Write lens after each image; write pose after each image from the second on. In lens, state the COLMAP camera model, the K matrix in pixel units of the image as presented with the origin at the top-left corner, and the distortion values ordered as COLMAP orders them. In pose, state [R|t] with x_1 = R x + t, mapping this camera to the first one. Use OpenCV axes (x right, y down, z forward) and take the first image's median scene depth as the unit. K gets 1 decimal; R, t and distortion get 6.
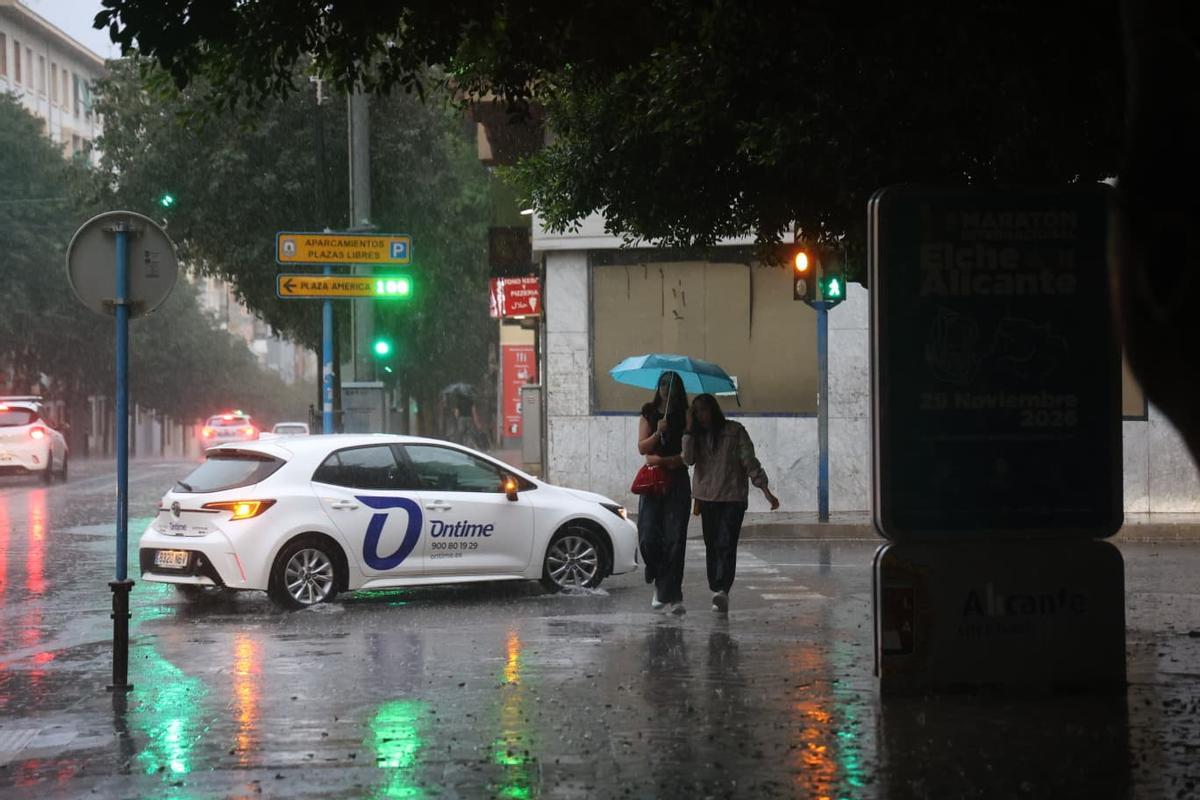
lens RADIAL K [[3191.2, 0, 609.5], [0, 3191.2, 383.7], [0, 0, 1]] dist [0.604813, 0.086768]
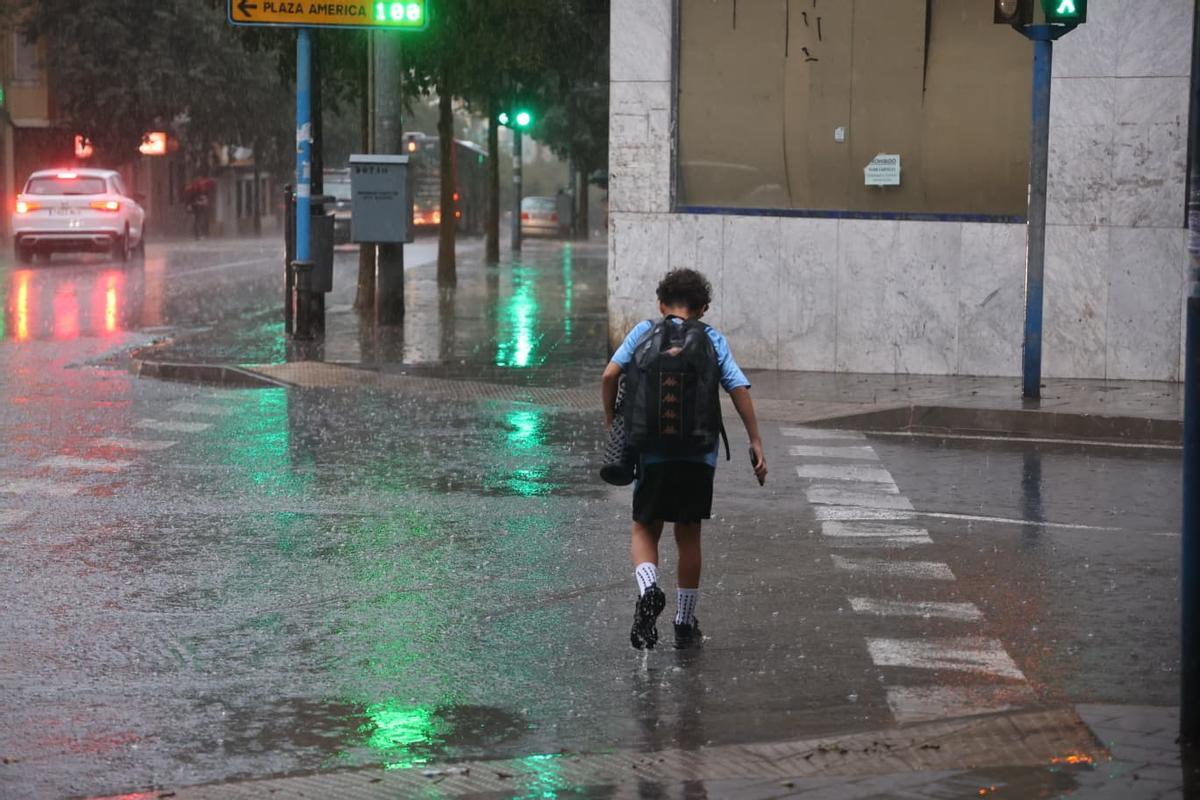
lens RADIAL K [[2872.4, 0, 600.0], [0, 2872.4, 400.0], [0, 0, 1]] dist [0.369501, 0.087363]
pose [[0.995993, 0.026233, -0.085494, 0.028539], [-0.019209, 0.996450, 0.081968, 0.000272], [0.087341, -0.079998, 0.992961, 0.396458]]
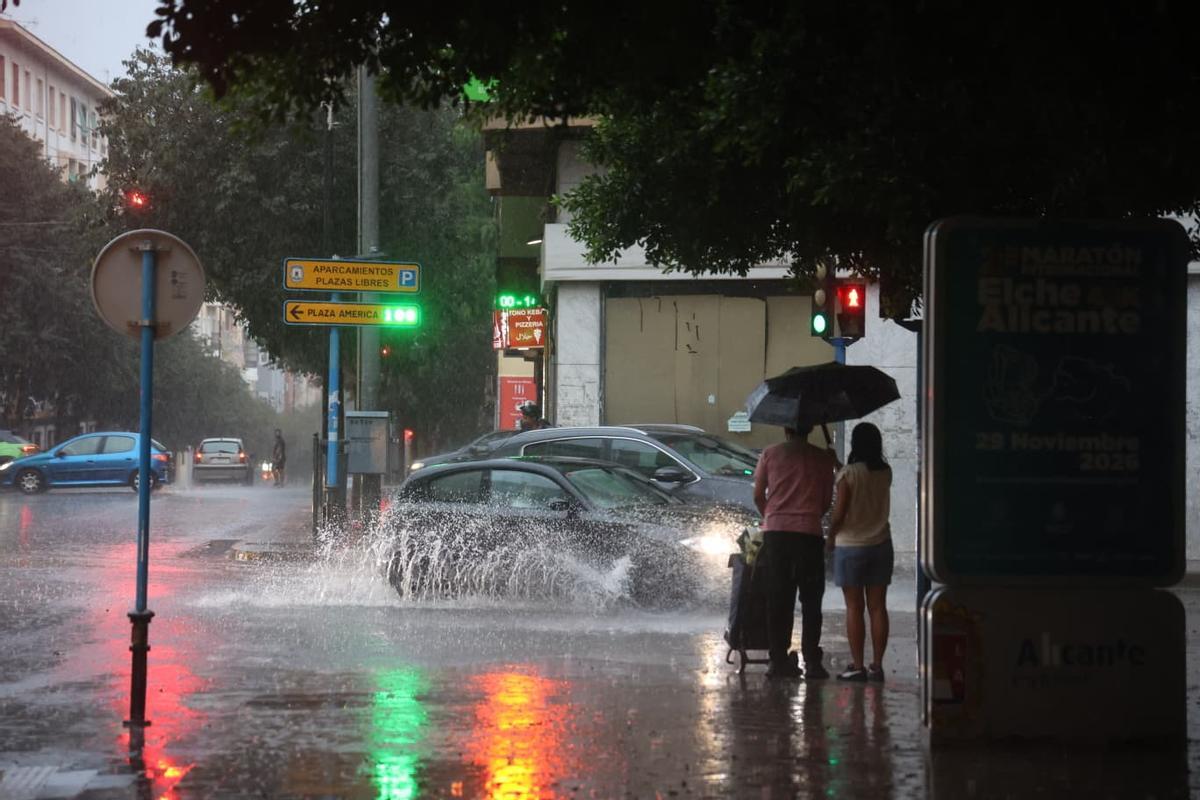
lens RADIAL K [[3191.2, 0, 609.5], [0, 3191.2, 383.7], [0, 0, 1]] dist [0.604813, 0.086768]
pose [[0.999821, 0.018503, 0.004072, -0.007118], [-0.018458, 0.999771, -0.010783, 0.000283], [-0.004271, 0.010706, 0.999934, 0.014263]]
